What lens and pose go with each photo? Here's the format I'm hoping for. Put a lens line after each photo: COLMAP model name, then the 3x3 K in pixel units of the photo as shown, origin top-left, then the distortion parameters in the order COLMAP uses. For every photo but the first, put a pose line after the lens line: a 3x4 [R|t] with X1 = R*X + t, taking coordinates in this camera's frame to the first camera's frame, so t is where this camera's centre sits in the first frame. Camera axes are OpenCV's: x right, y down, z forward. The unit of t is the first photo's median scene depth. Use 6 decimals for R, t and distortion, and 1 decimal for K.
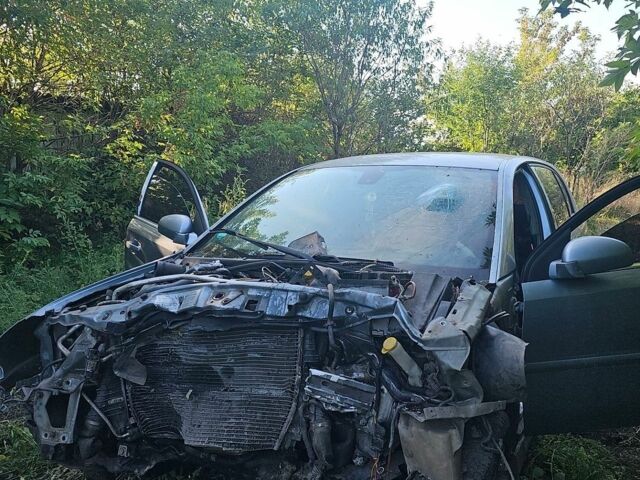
lens RADIAL K [[539.8, 0, 320.0], [0, 539.8, 240.0], [0, 0, 1]] dist [0.001472, -0.003644]
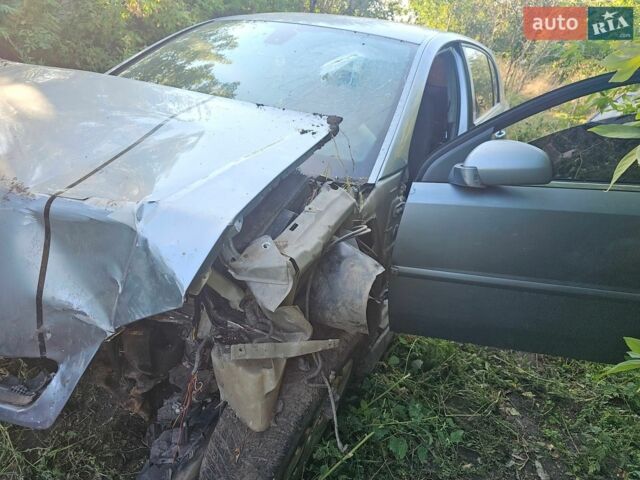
lens RADIAL K [[405.2, 0, 320.0], [0, 405.2, 240.0], [0, 0, 1]] dist [-0.001187, -0.002515]
pose [[0.994172, 0.090023, 0.059314, 0.249440], [-0.104401, 0.941147, 0.321469, -0.038264], [-0.026883, -0.325788, 0.945061, 0.438901]]
